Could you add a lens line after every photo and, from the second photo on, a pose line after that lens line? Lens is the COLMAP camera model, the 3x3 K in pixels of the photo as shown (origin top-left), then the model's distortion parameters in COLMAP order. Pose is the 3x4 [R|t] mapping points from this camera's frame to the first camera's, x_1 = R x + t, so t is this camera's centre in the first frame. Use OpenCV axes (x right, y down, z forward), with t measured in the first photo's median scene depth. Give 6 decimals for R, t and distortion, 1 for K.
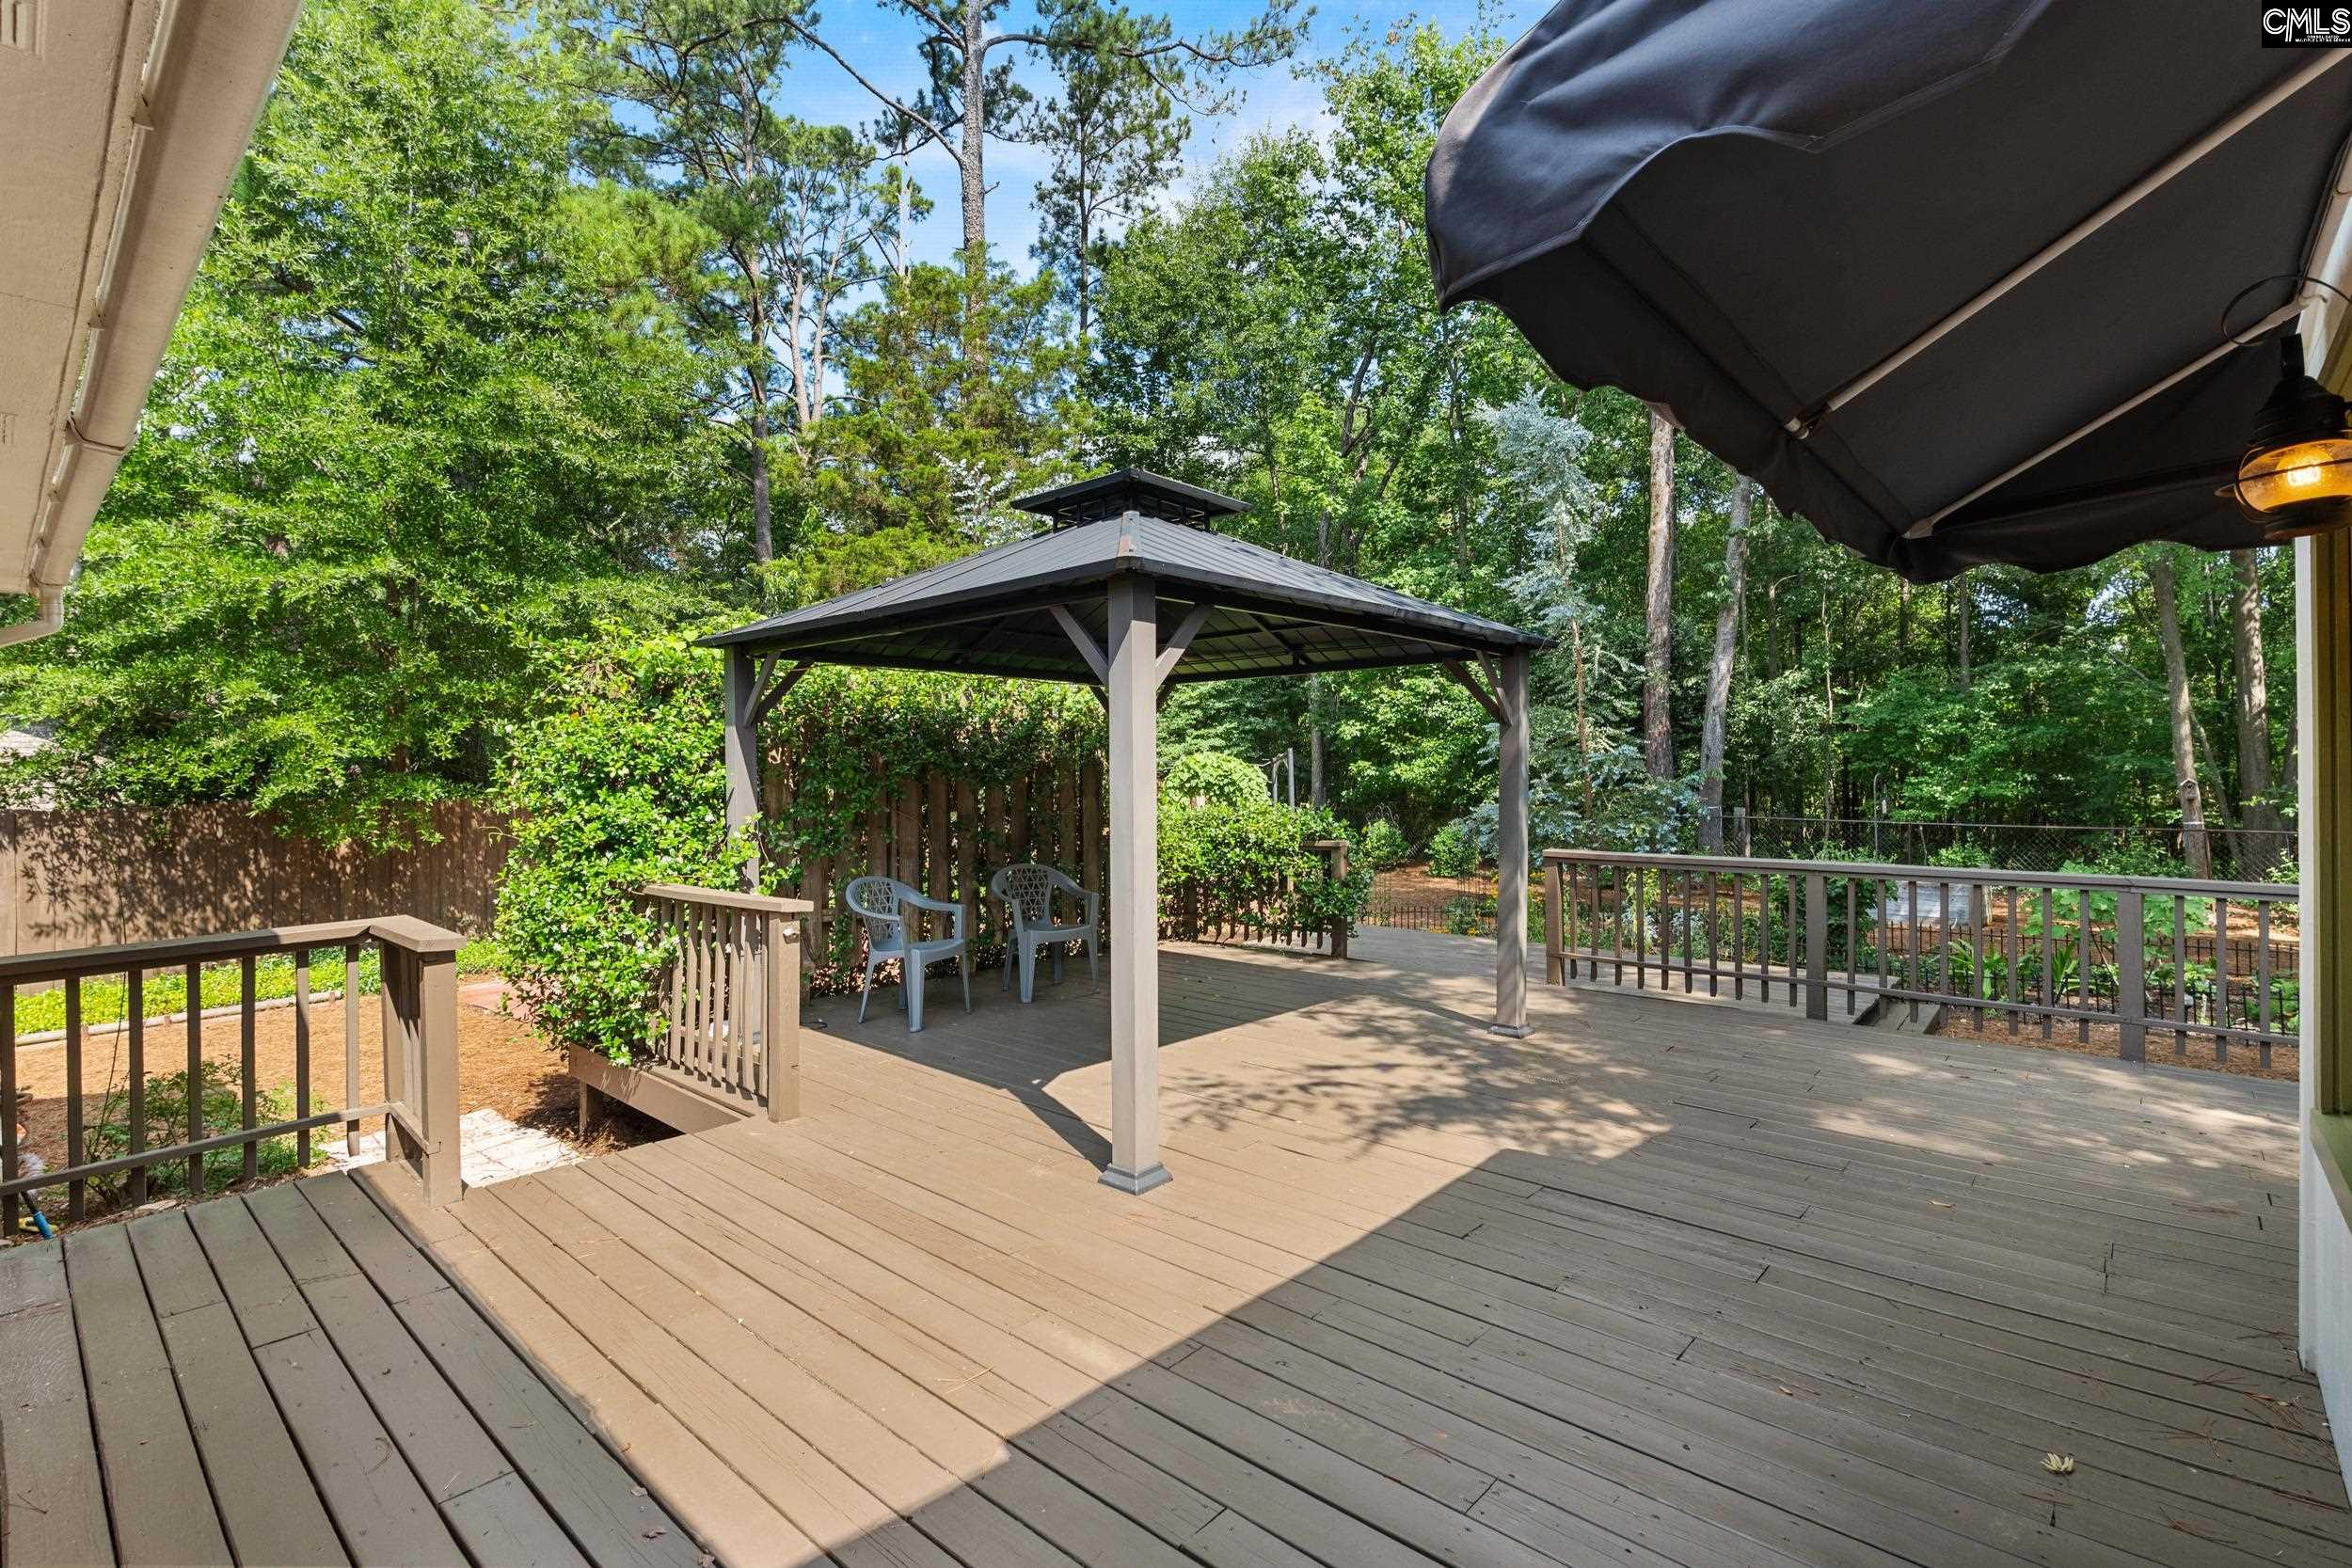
lens RADIAL K [[1090.1, 0, 1180.4], [0, 1090.1, 768.7], [0, 0, 1]] dist [-0.001363, -0.000194]
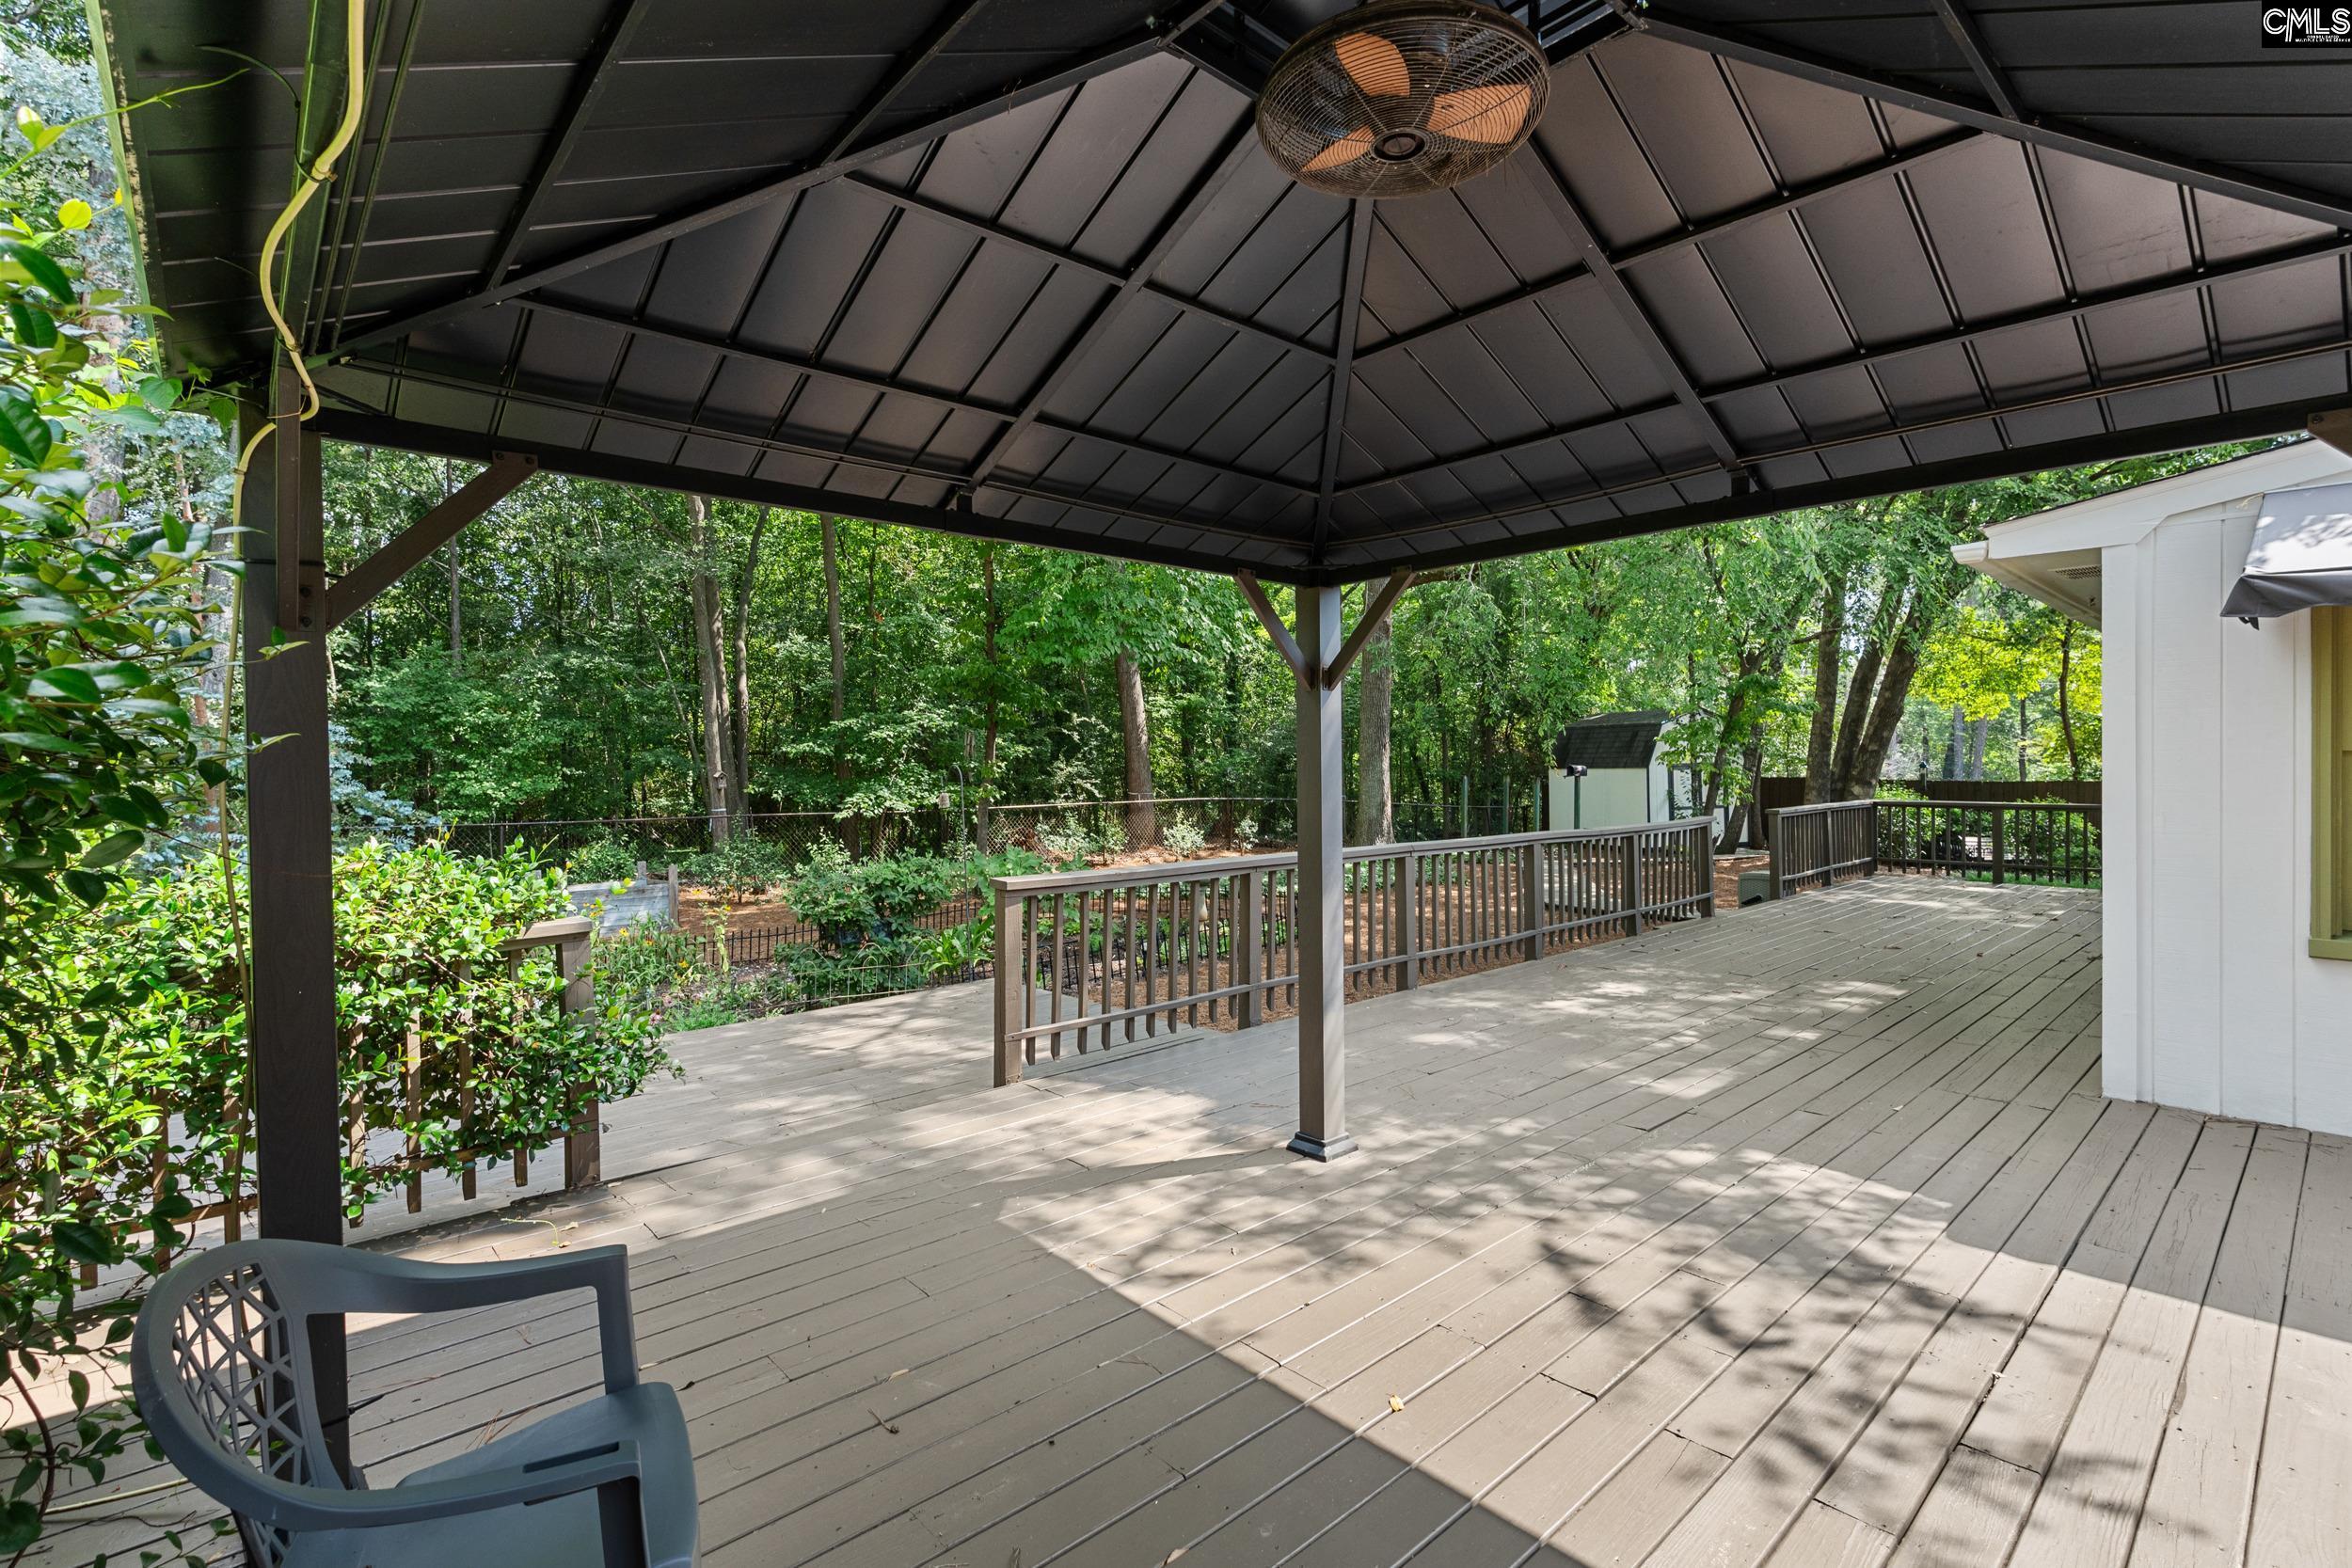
lens RADIAL K [[1090.1, 0, 1180.4], [0, 1090.1, 768.7], [0, 0, 1]] dist [-0.001363, -0.000194]
pose [[0.118518, -0.008847, 0.992912, -0.466818], [0.004184, 0.999956, 0.008410, 0.001260], [-0.992943, 0.003158, 0.118550, 1.250685]]
